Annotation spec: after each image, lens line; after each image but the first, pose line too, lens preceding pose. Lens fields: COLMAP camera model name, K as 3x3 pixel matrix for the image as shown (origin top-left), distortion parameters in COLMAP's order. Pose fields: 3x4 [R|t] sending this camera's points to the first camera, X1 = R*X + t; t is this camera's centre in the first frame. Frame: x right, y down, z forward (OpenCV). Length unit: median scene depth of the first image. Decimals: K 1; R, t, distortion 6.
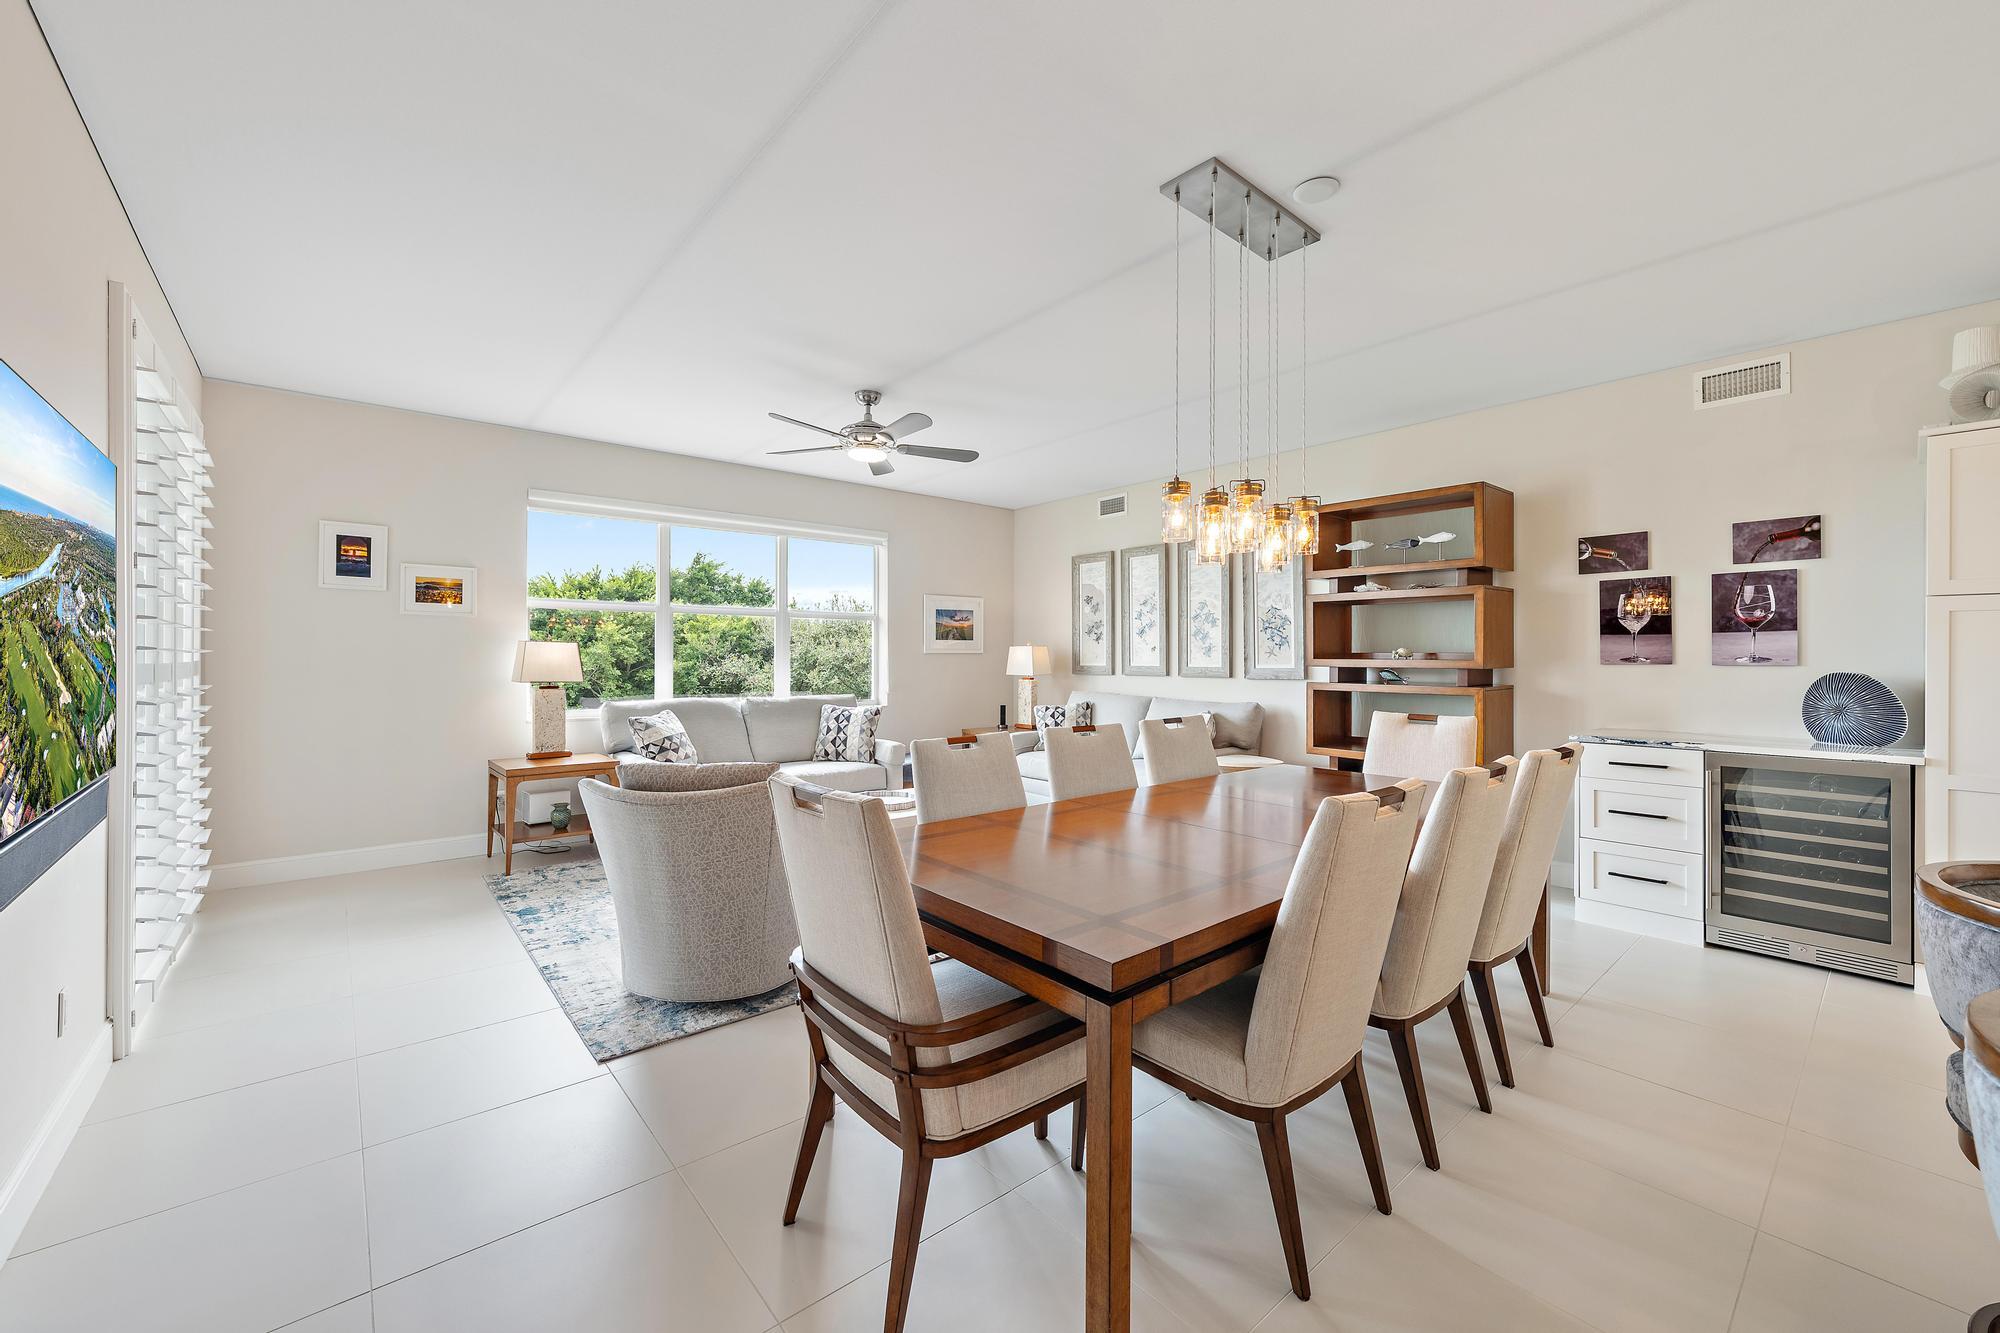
lens RADIAL K [[781.7, 0, 1000.6], [0, 781.7, 657.0], [0, 0, 1]] dist [-0.005753, 0.001172]
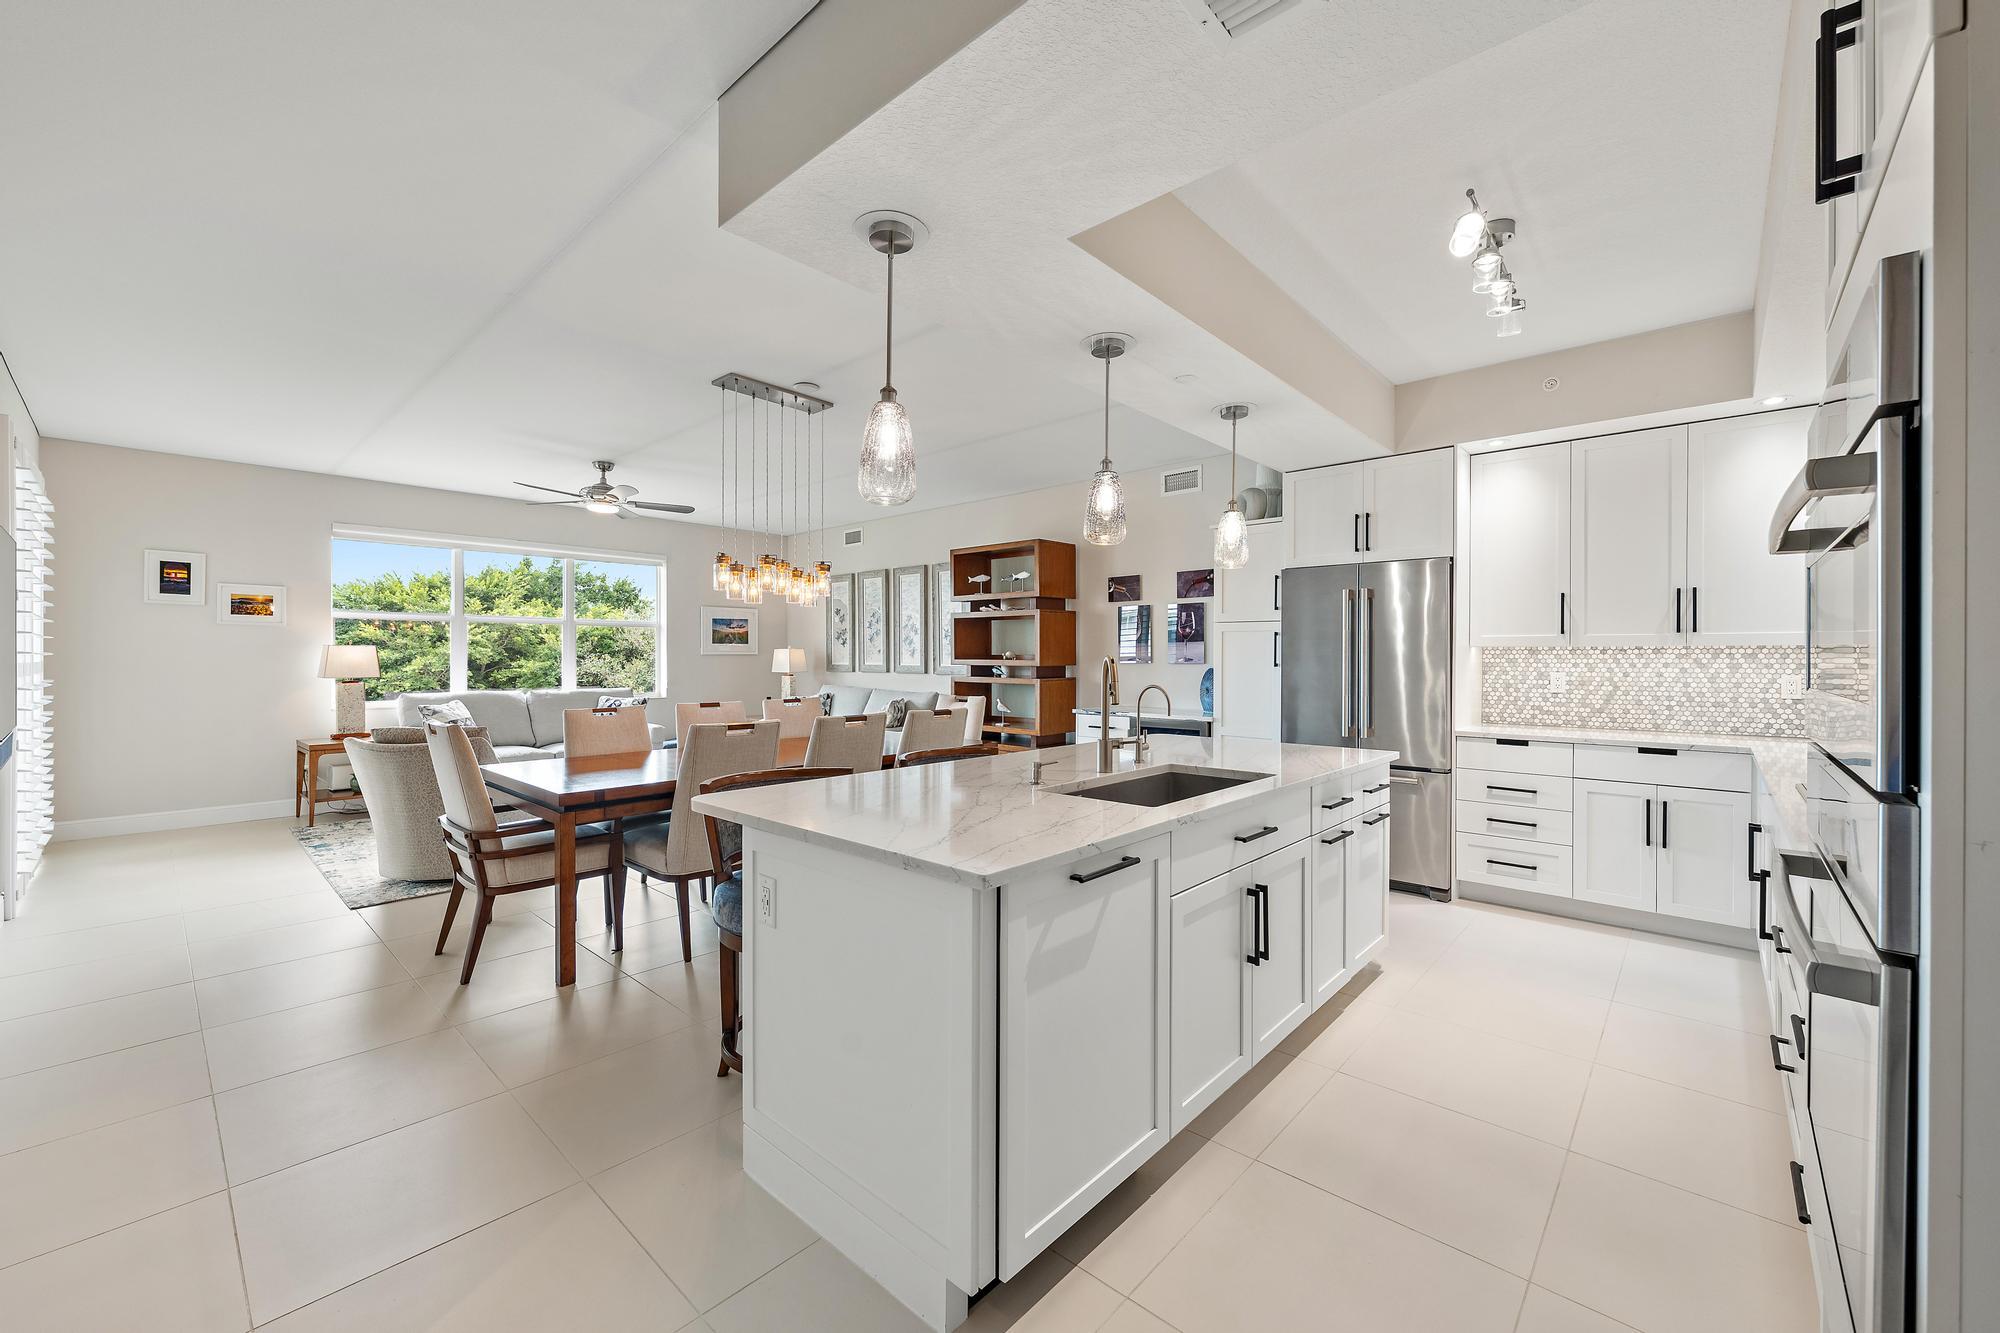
lens RADIAL K [[781.7, 0, 1003.1], [0, 781.7, 659.7], [0, 0, 1]] dist [-0.005753, 0.001172]
pose [[0.991665, -0.000013, 0.128842, 0.314611], [-0.000406, 0.999995, 0.003228, -0.001565], [-0.128842, -0.003253, 0.991660, -0.394482]]
